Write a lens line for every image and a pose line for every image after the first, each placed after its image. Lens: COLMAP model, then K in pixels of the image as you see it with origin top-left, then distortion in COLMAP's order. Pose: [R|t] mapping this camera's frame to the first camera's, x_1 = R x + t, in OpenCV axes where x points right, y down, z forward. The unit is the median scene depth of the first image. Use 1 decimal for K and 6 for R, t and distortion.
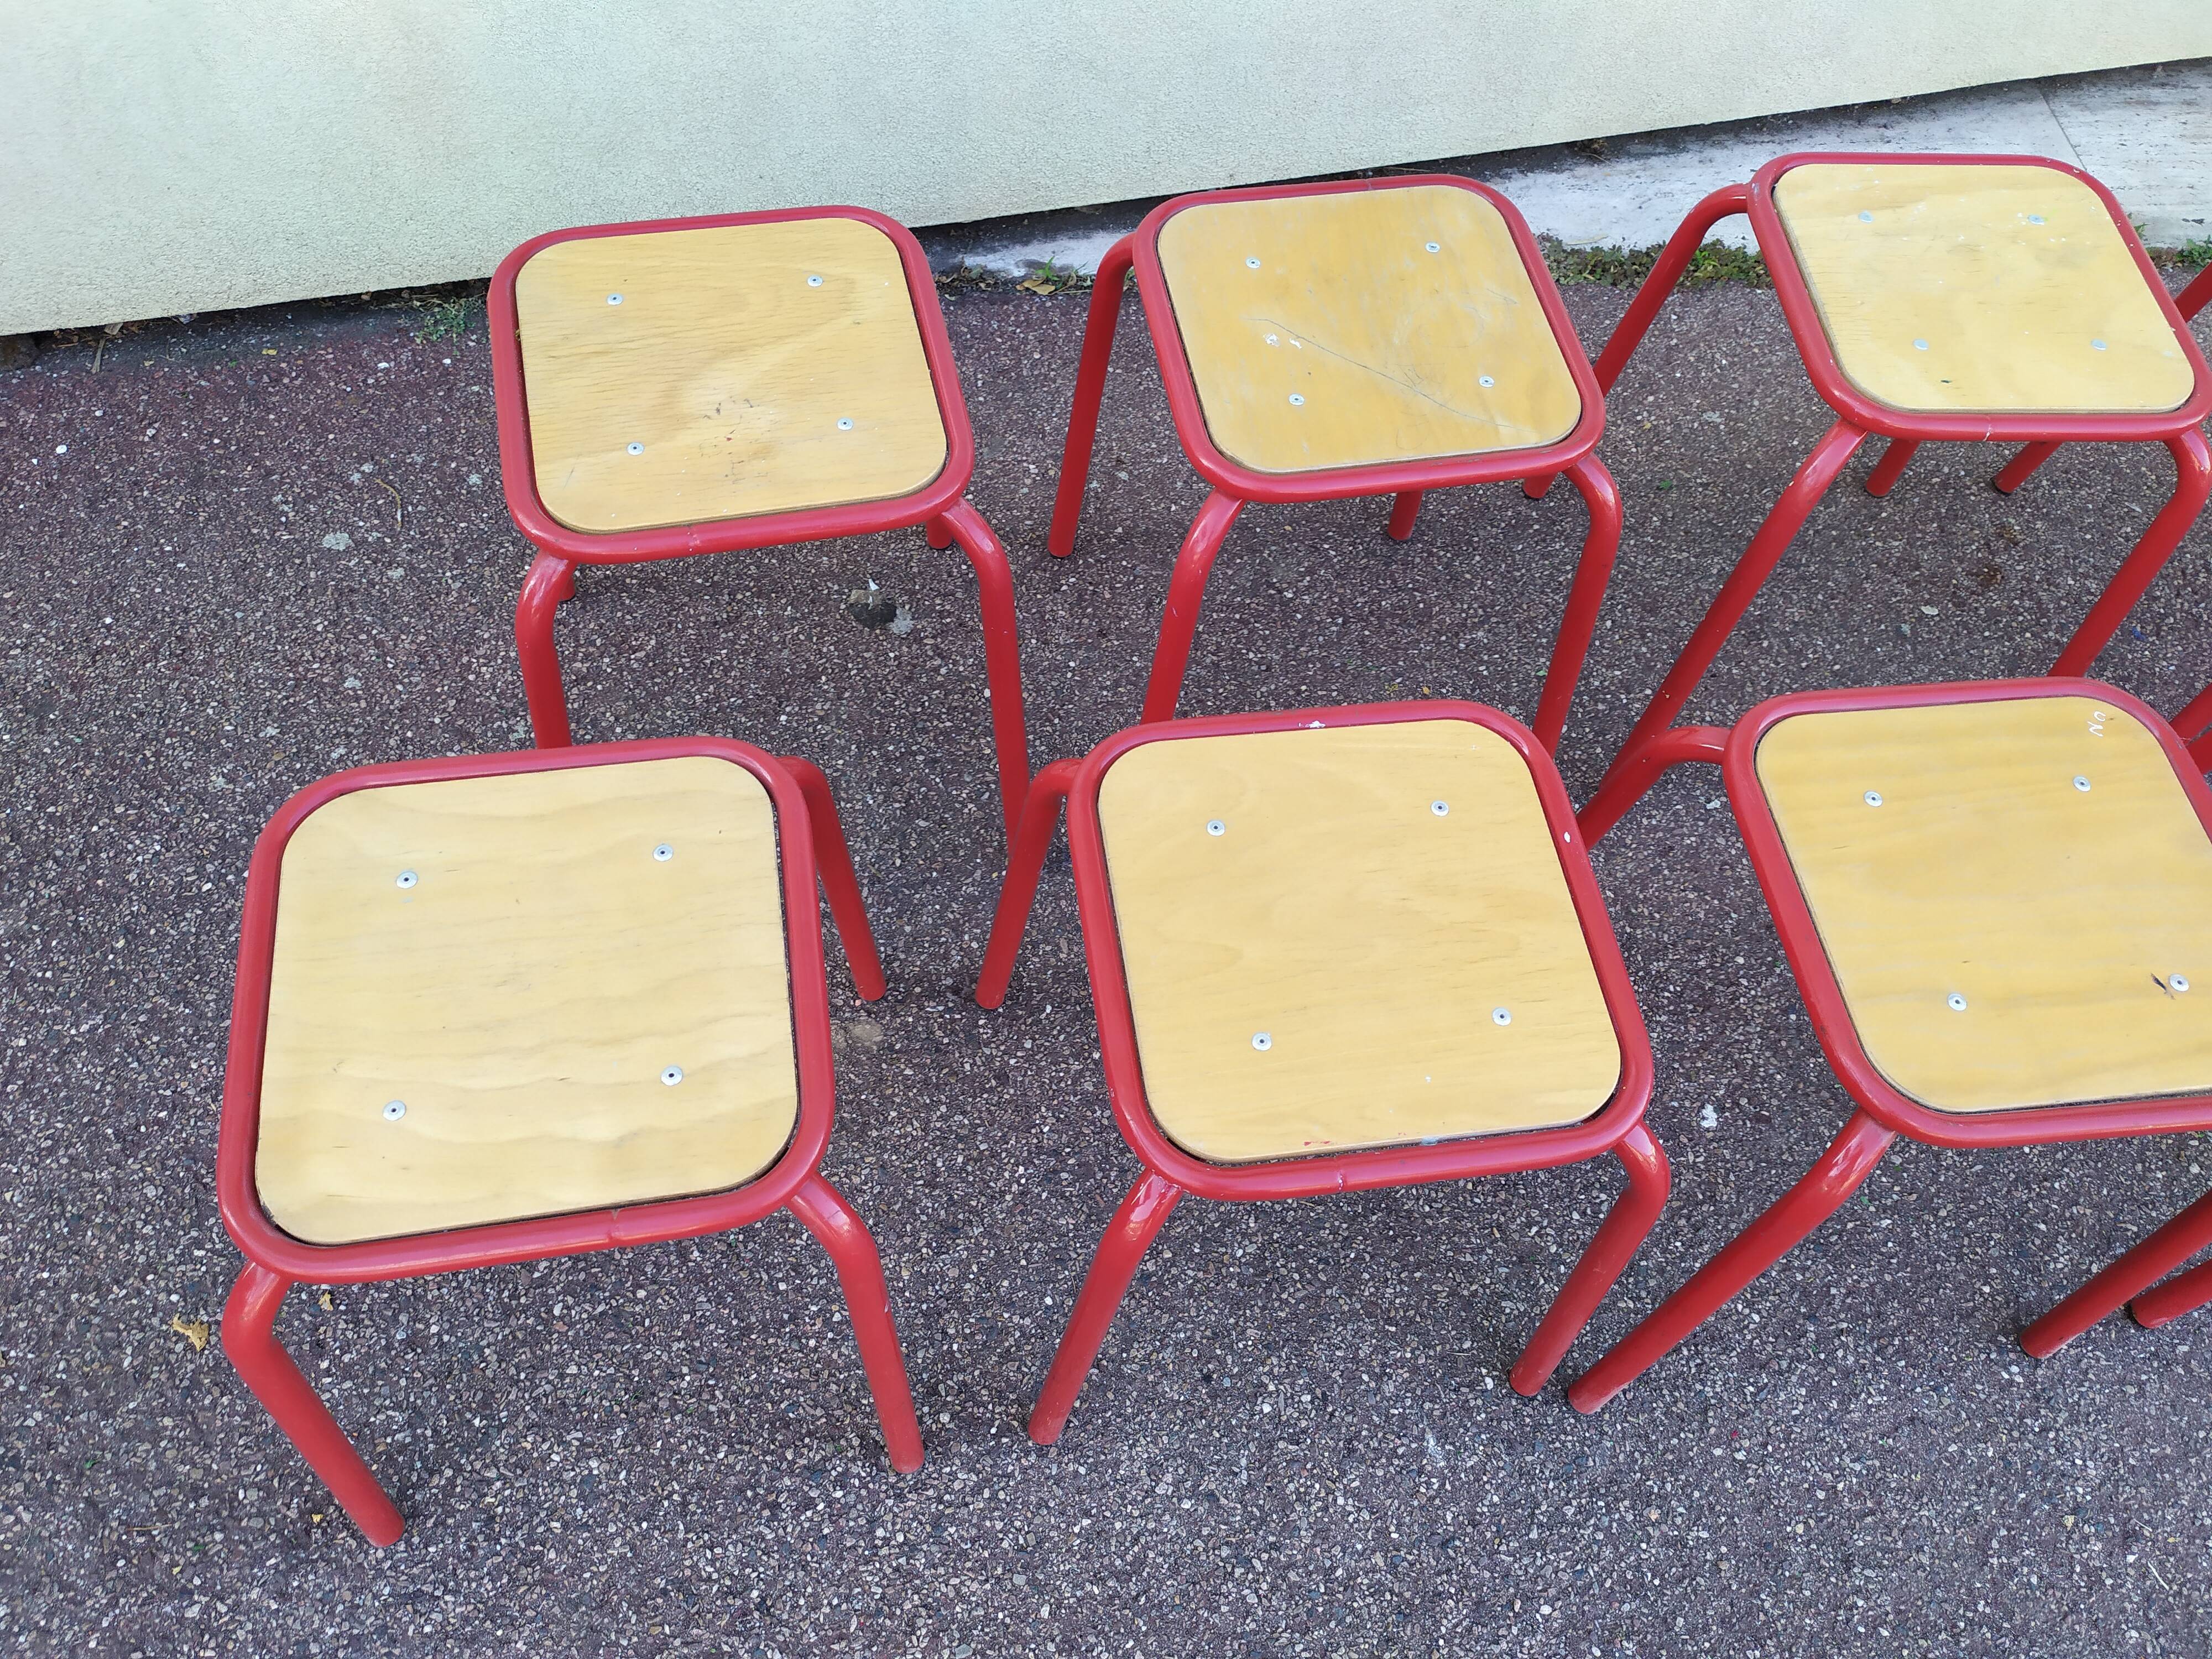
lens RADIAL K [[1664.9, 0, 1103.0], [0, 1664.9, 865.3], [0, 0, 1]] dist [0.065912, -0.077913]
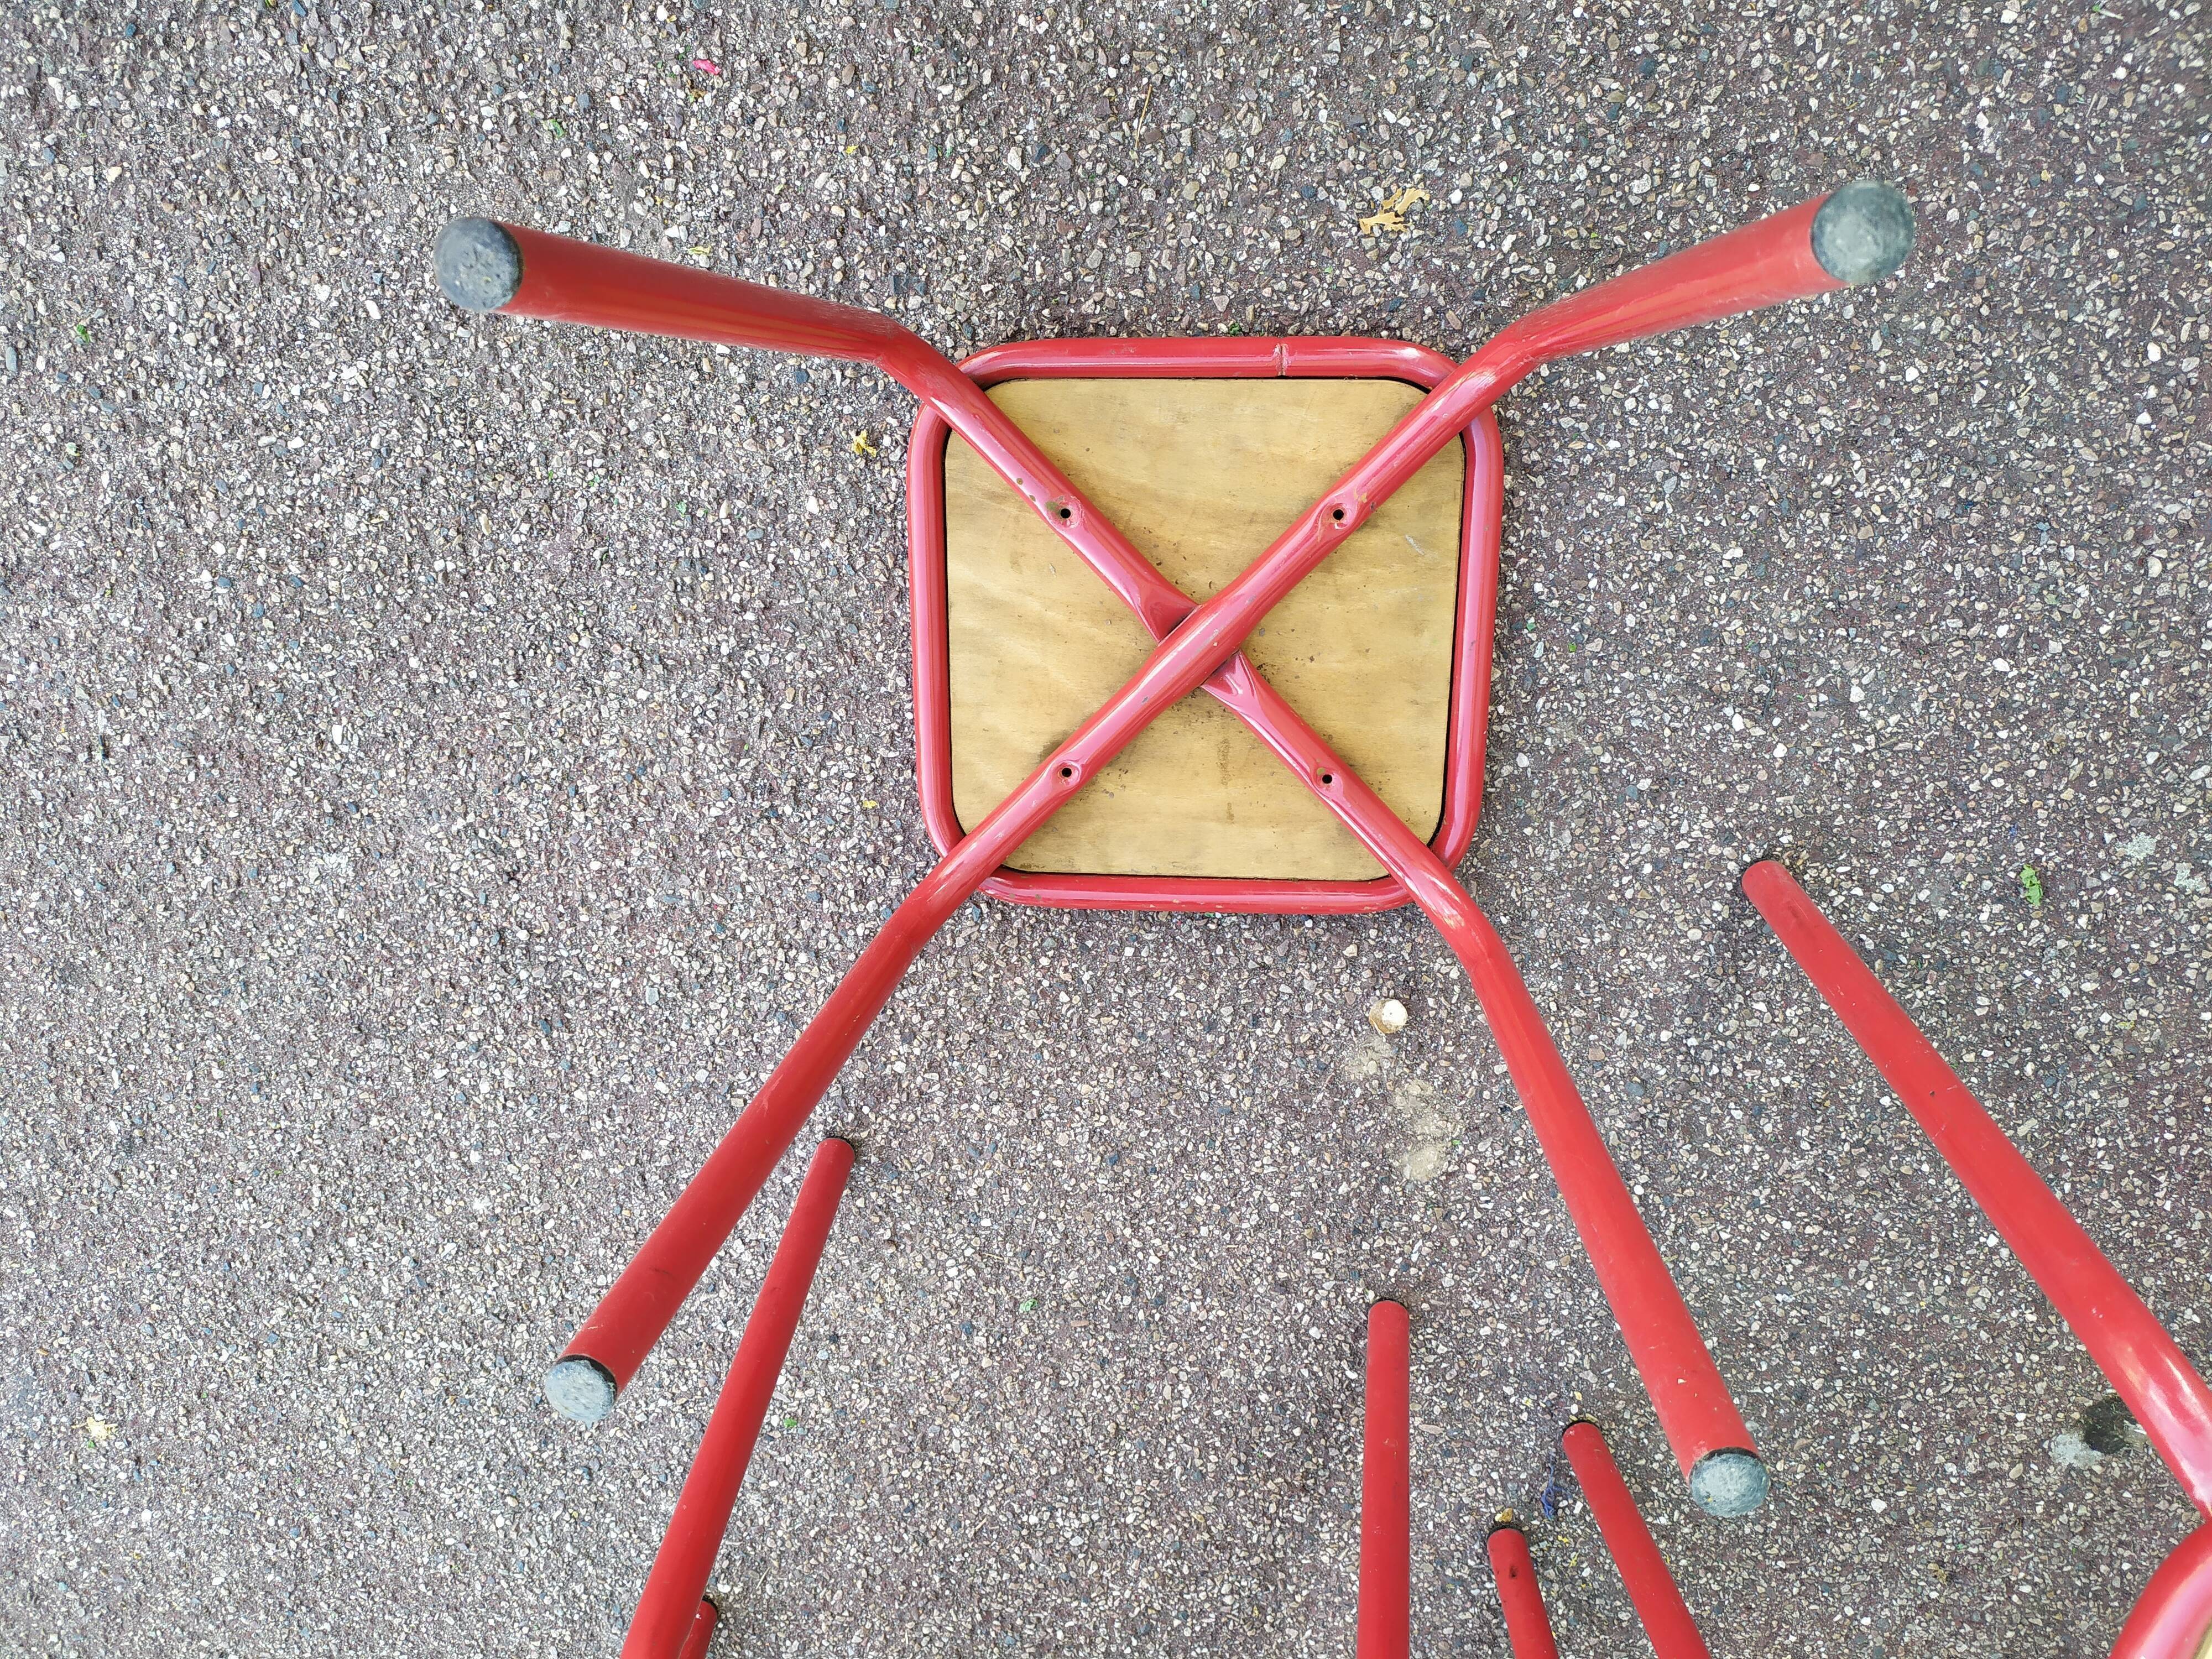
lens RADIAL K [[1664.9, 0, 1083.2], [0, 1664.9, 825.7], [0, 0, 1]] dist [0.065912, -0.077913]
pose [[-0.399259, 0.885007, 0.239488, -0.418005], [-0.759191, -0.465578, 0.454827, -0.053569], [0.514025, -0.000223, 0.857775, 0.334723]]
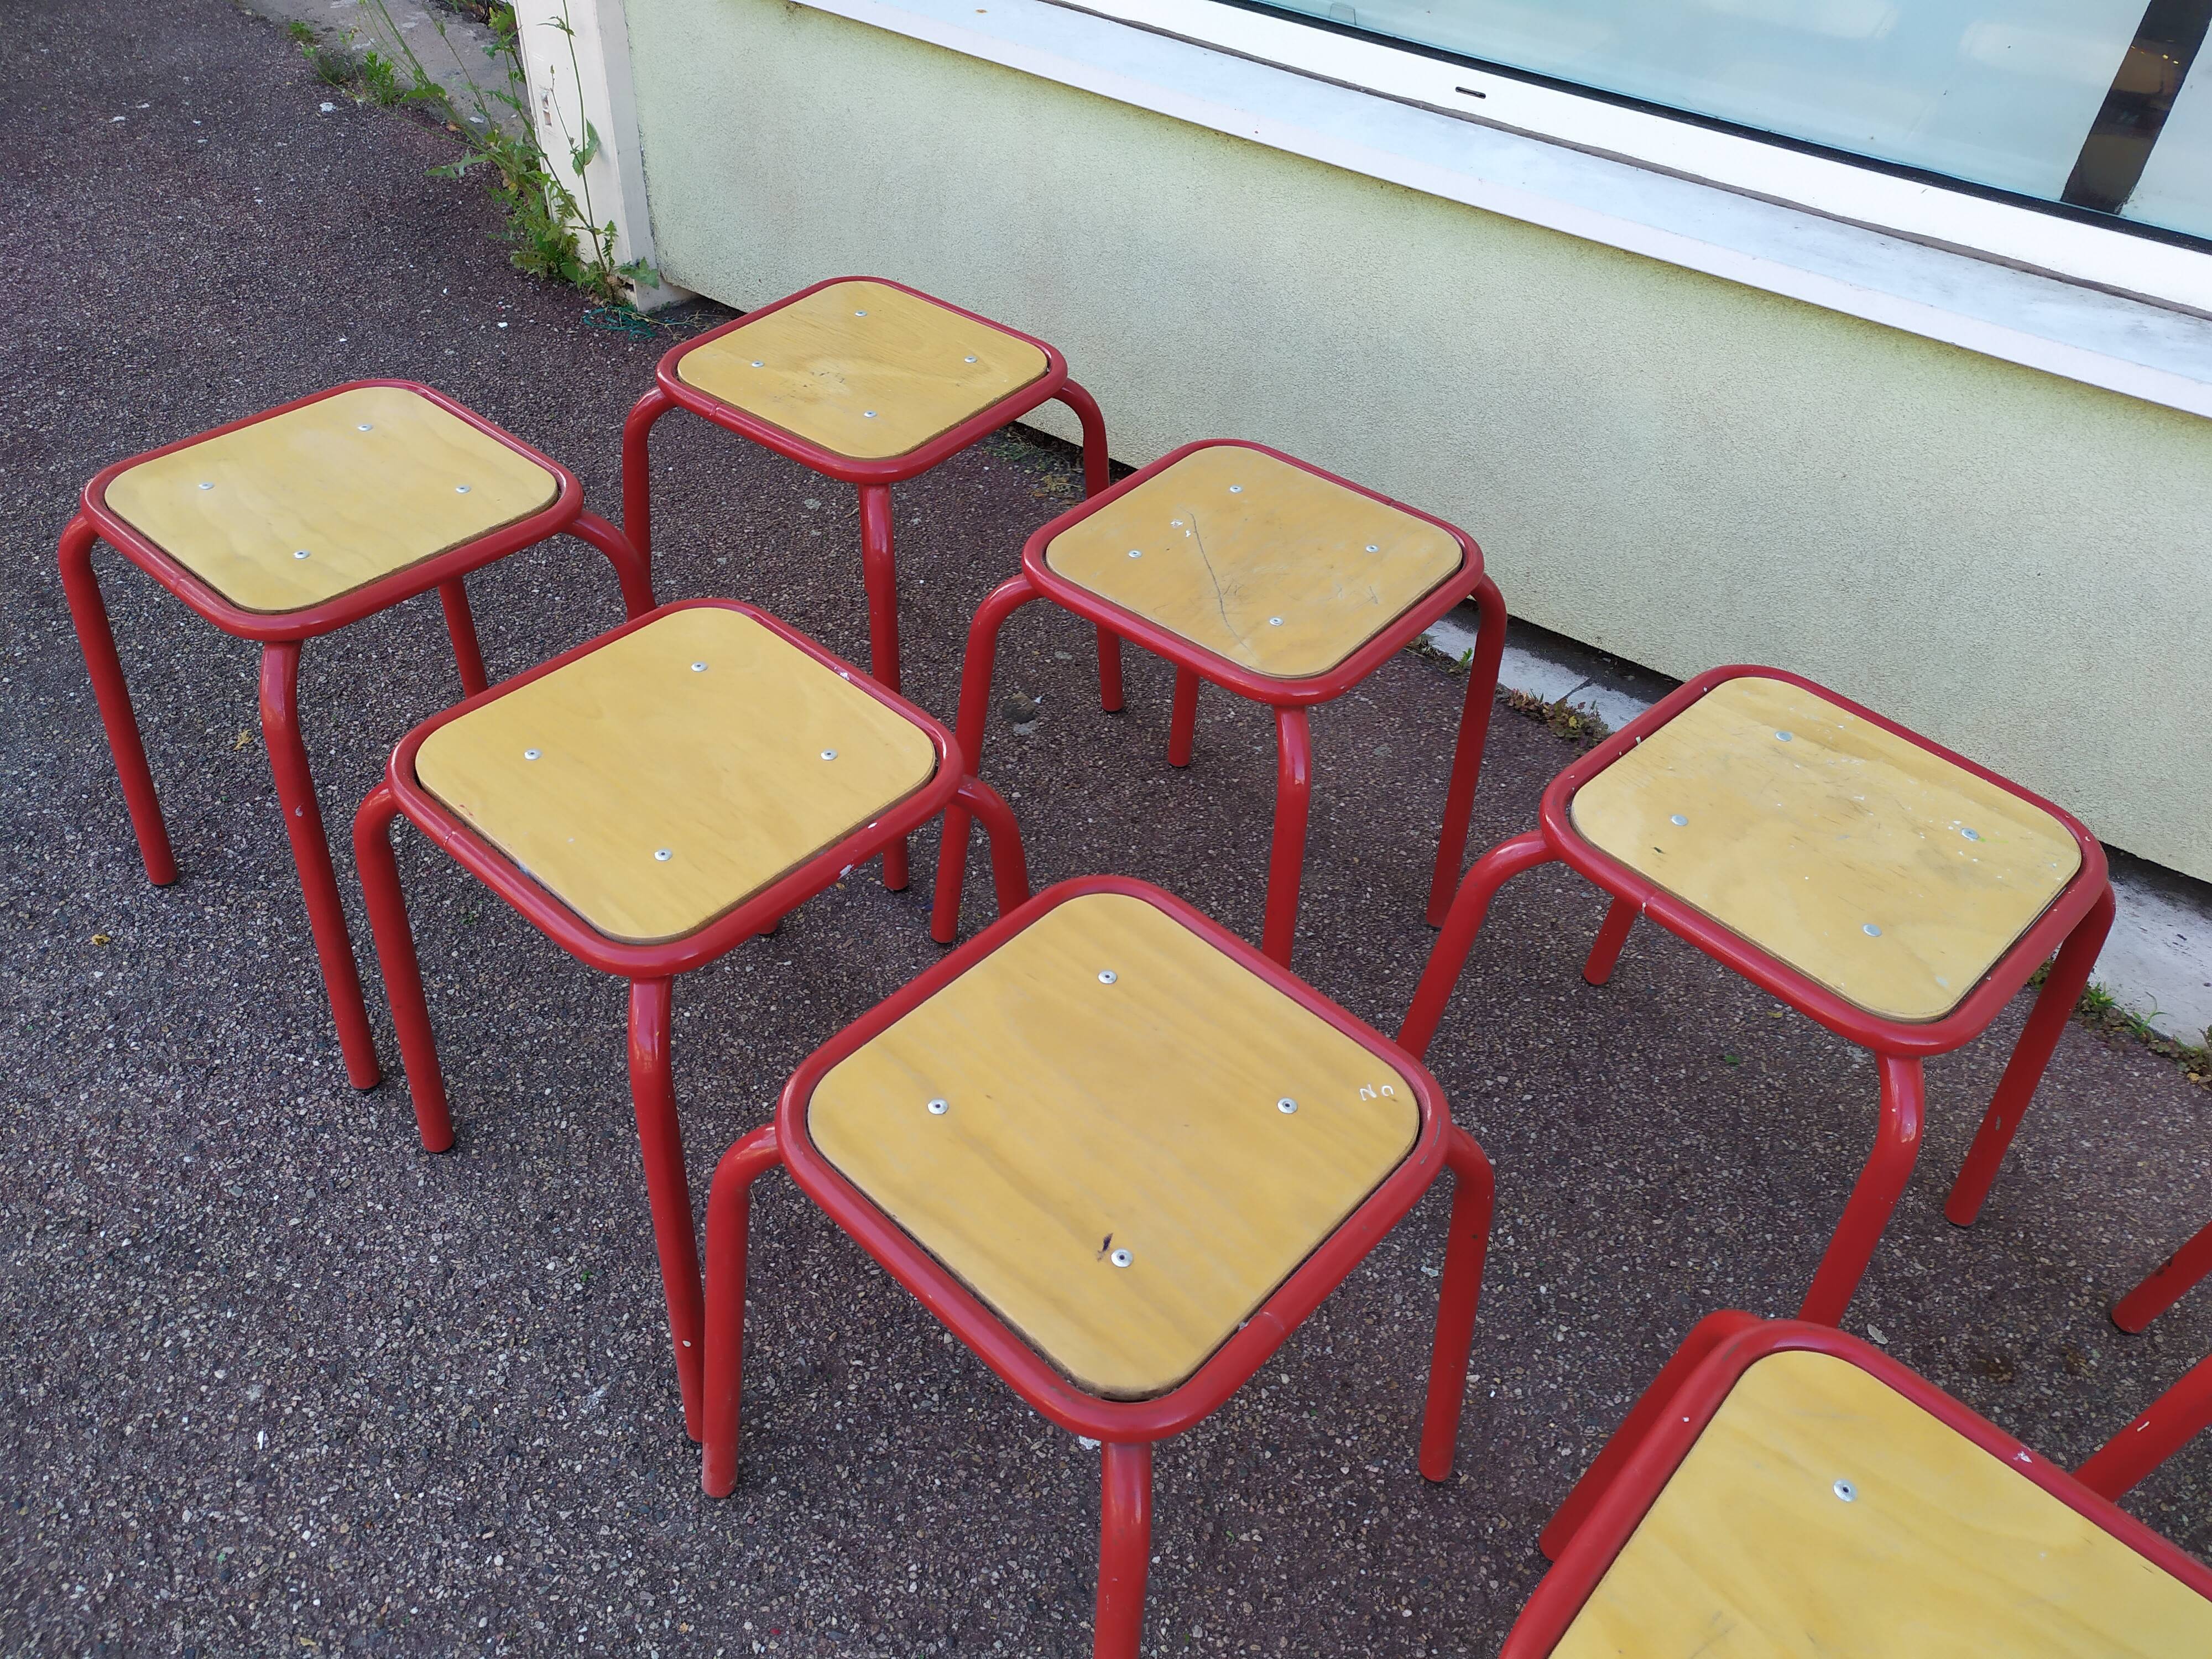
lens RADIAL K [[1664.9, 0, 1113.3], [0, 1664.9, 832.6], [0, 0, 1]] dist [0.065912, -0.077913]
pose [[0.647001, 0.485233, -0.588165, 0.814968], [-0.661745, 0.740544, -0.116997, 0.007344], [0.378791, 0.464912, 0.800234, 0.147751]]
